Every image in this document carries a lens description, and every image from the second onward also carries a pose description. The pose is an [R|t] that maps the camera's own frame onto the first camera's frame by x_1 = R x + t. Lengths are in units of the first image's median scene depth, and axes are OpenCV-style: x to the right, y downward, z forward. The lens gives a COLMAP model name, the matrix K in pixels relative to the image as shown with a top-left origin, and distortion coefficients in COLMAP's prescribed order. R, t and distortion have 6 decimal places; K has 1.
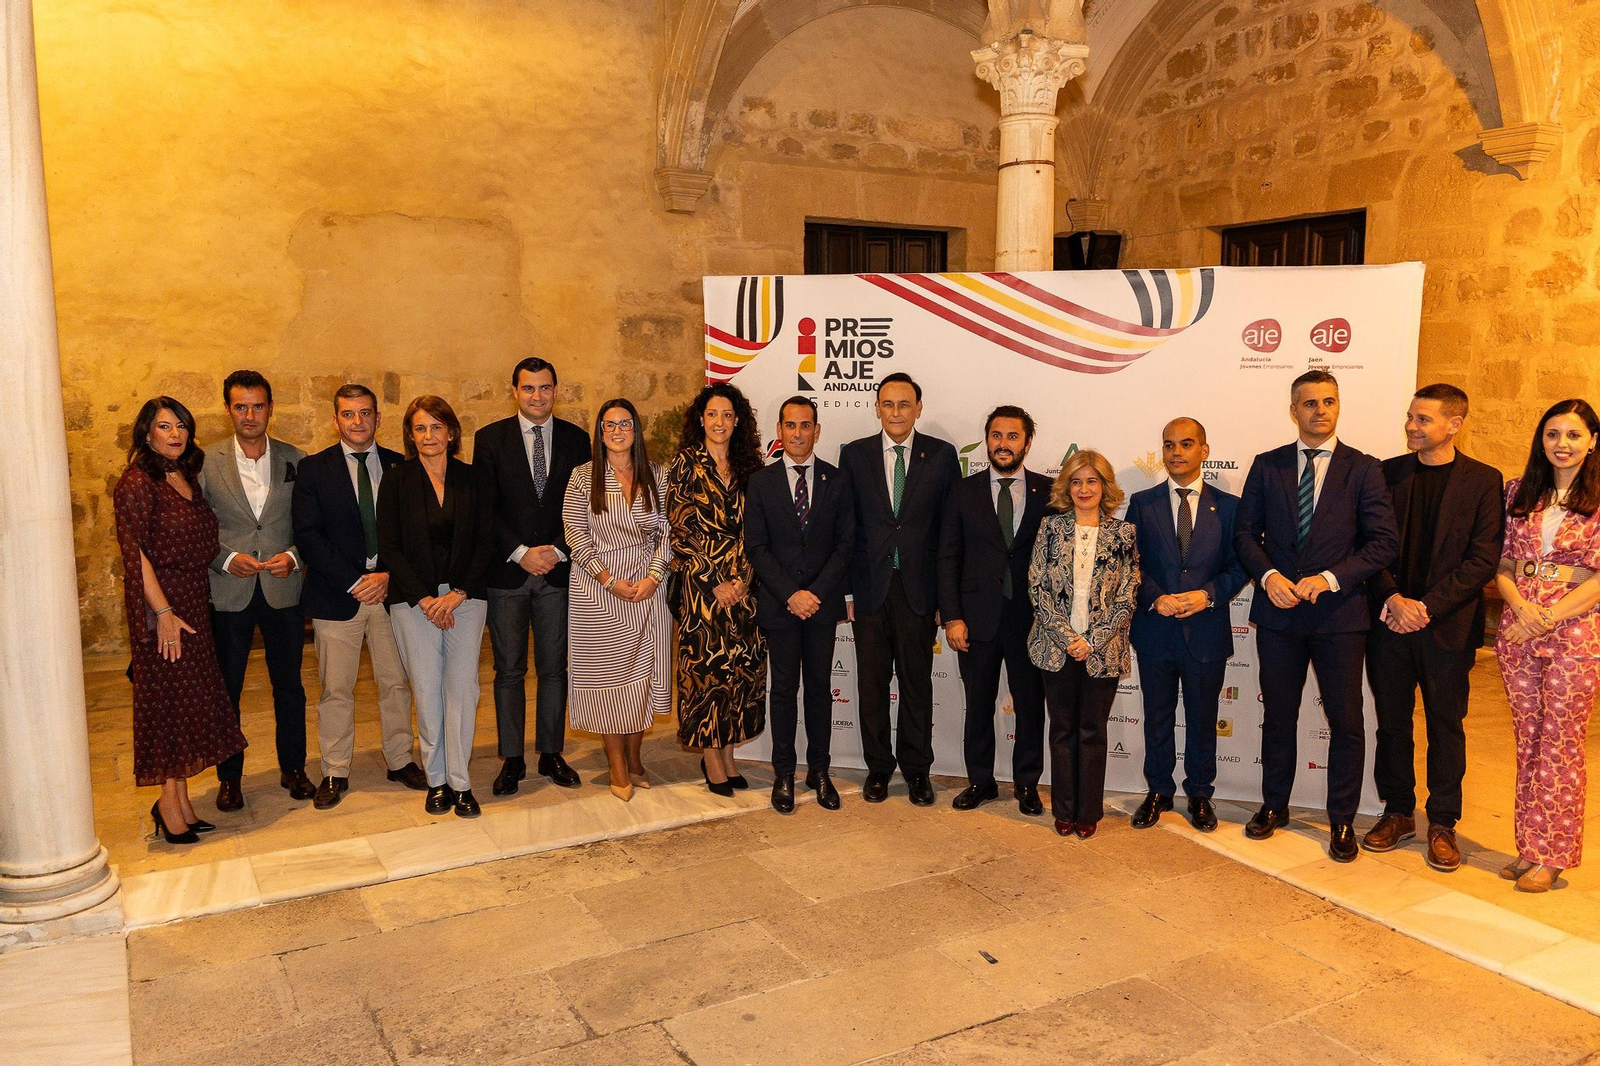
lens RADIAL K [[1225.4, 0, 800.0], [0, 1225.4, 533.0], [0, 0, 1]] dist [-0.005152, -0.006427]
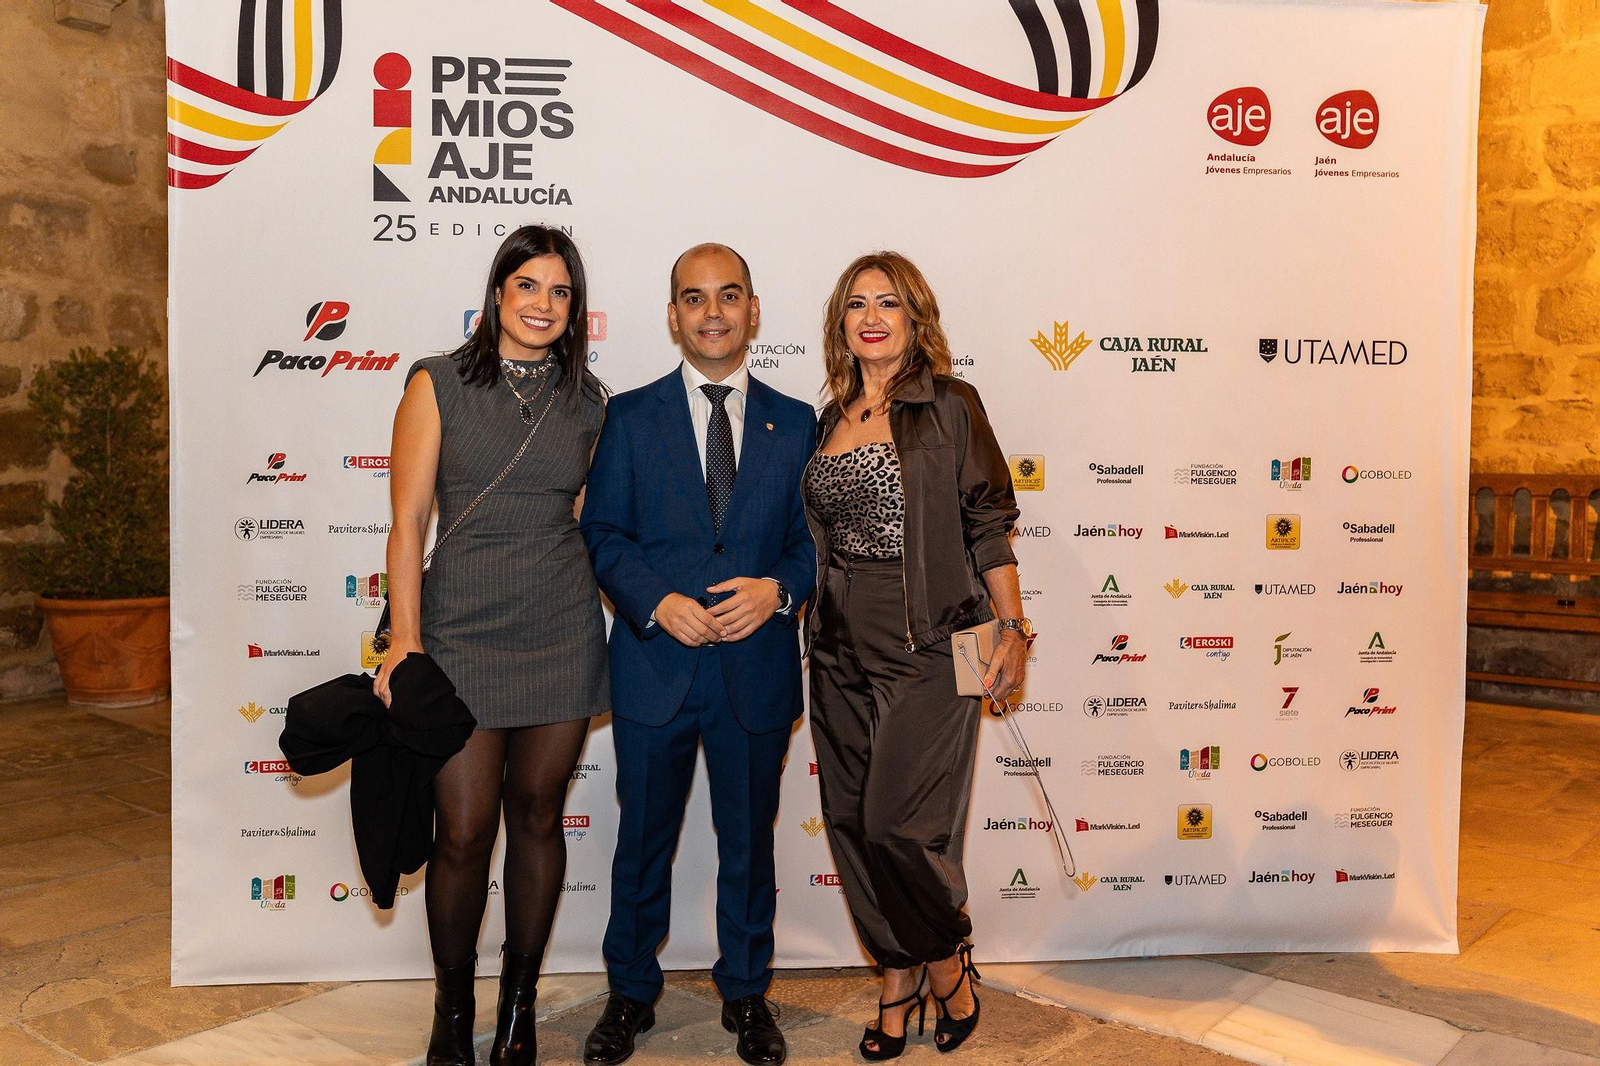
lens RADIAL K [[1481.0, 0, 776.8], [0, 1481.0, 491.7], [0, 0, 1]] dist [-0.010257, -0.016367]
pose [[0.937279, -0.010387, 0.348425, -0.035601], [0.040030, 0.996151, -0.077984, 0.031722], [-0.346273, 0.087040, 0.934087, 0.250998]]
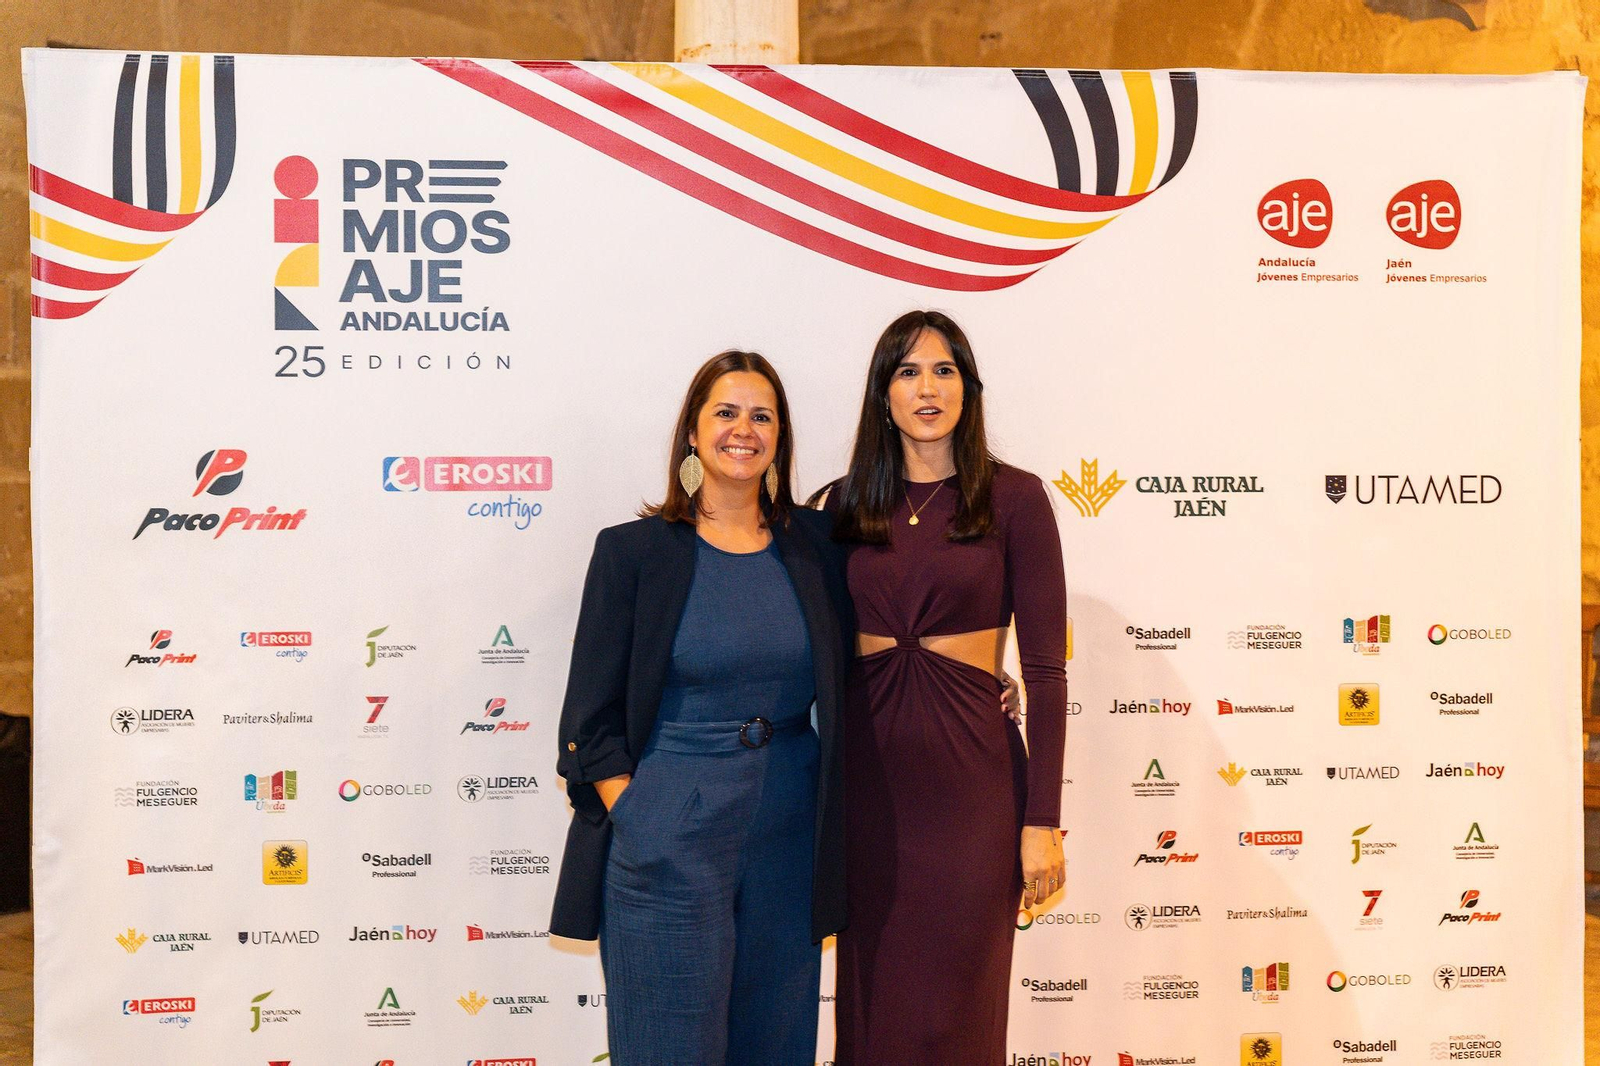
lens RADIAL K [[2486.1, 0, 800.0], [0, 2486.1, 533.0], [0, 0, 1]] dist [-0.003500, 0.108839]
pose [[0.924622, -0.010709, 0.380735, -0.097473], [0.056419, 0.992429, -0.109098, 0.032621], [-0.376684, 0.122355, 0.918226, 0.107978]]
